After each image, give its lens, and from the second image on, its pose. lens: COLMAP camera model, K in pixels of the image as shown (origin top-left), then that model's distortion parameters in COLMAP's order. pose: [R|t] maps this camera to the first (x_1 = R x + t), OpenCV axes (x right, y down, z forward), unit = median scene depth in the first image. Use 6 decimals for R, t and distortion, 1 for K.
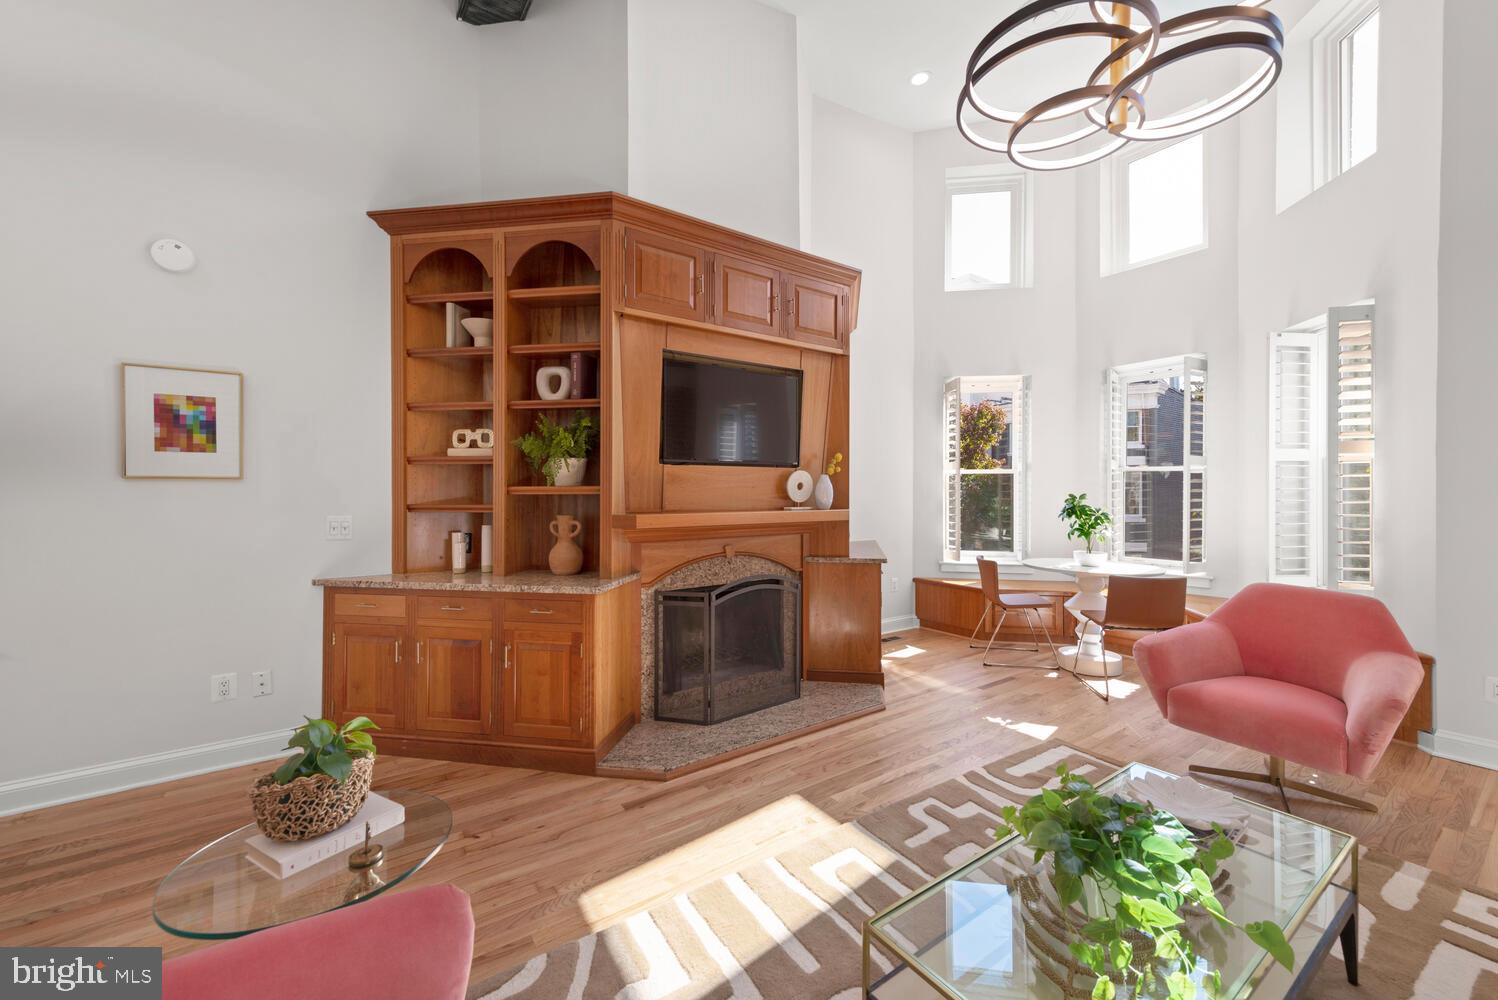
lens RADIAL K [[577.0, 0, 749.0], [0, 577.0, 500.0], [0, 0, 1]] dist [0.000127, 0.000016]
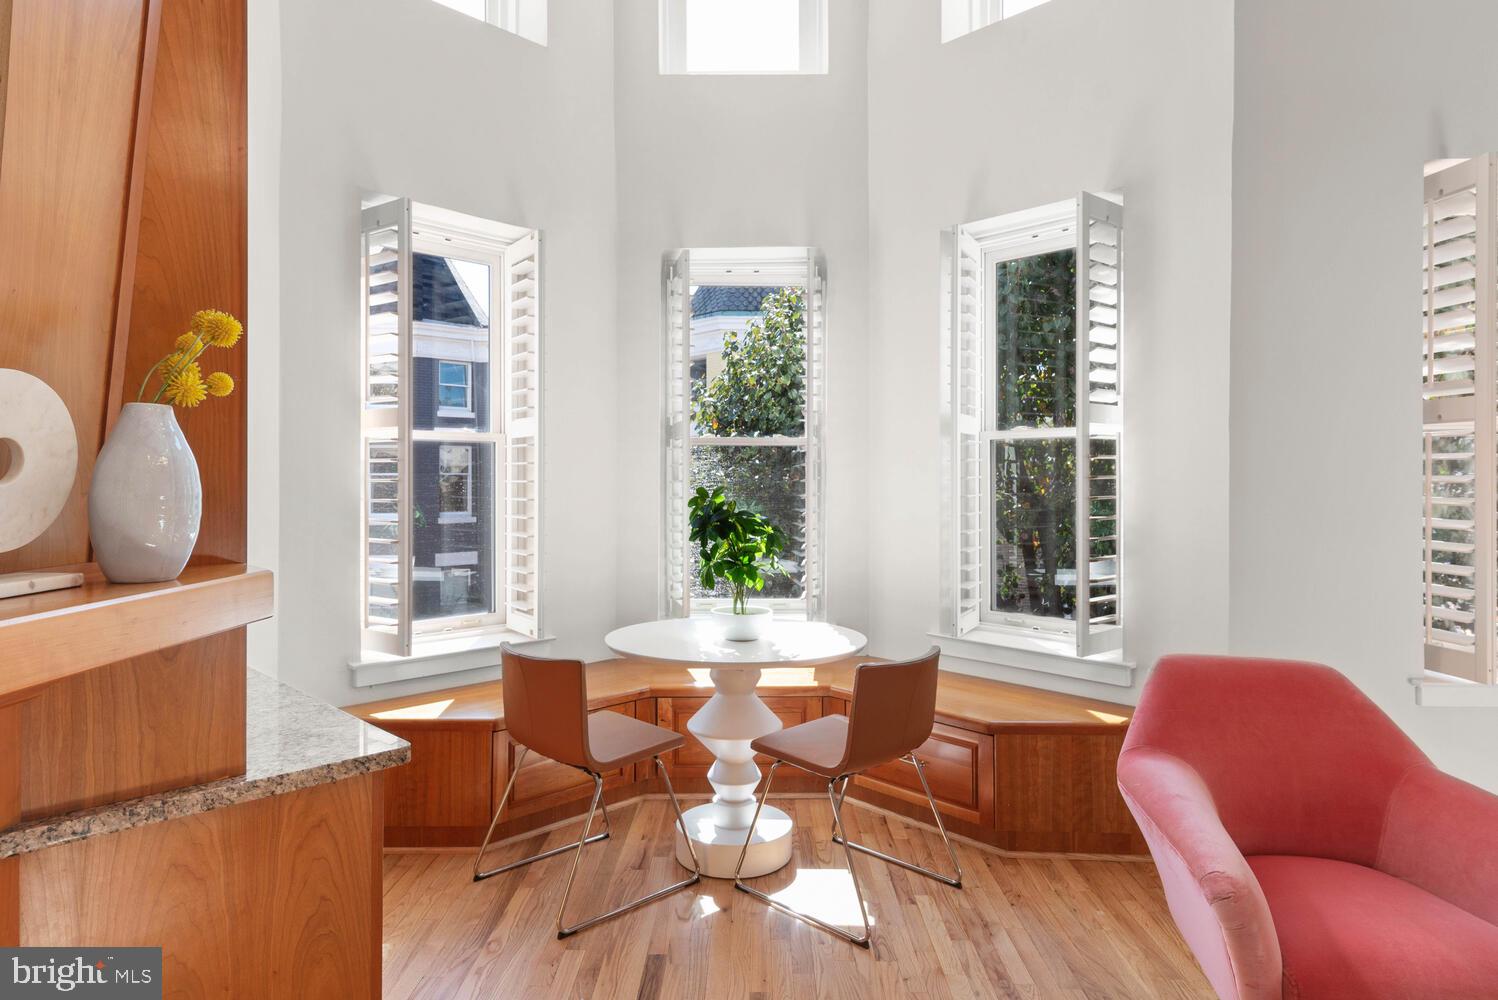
lens RADIAL K [[876.0, 0, 746.5], [0, 876.0, 460.7], [0, 0, 1]] dist [-0.000868, -0.000061]
pose [[0.578351, 0.016415, 0.815623, 0.003474], [0.014301, 0.999440, -0.030256, -0.010403], [-0.815663, 0.029162, 0.577792, 0.608712]]
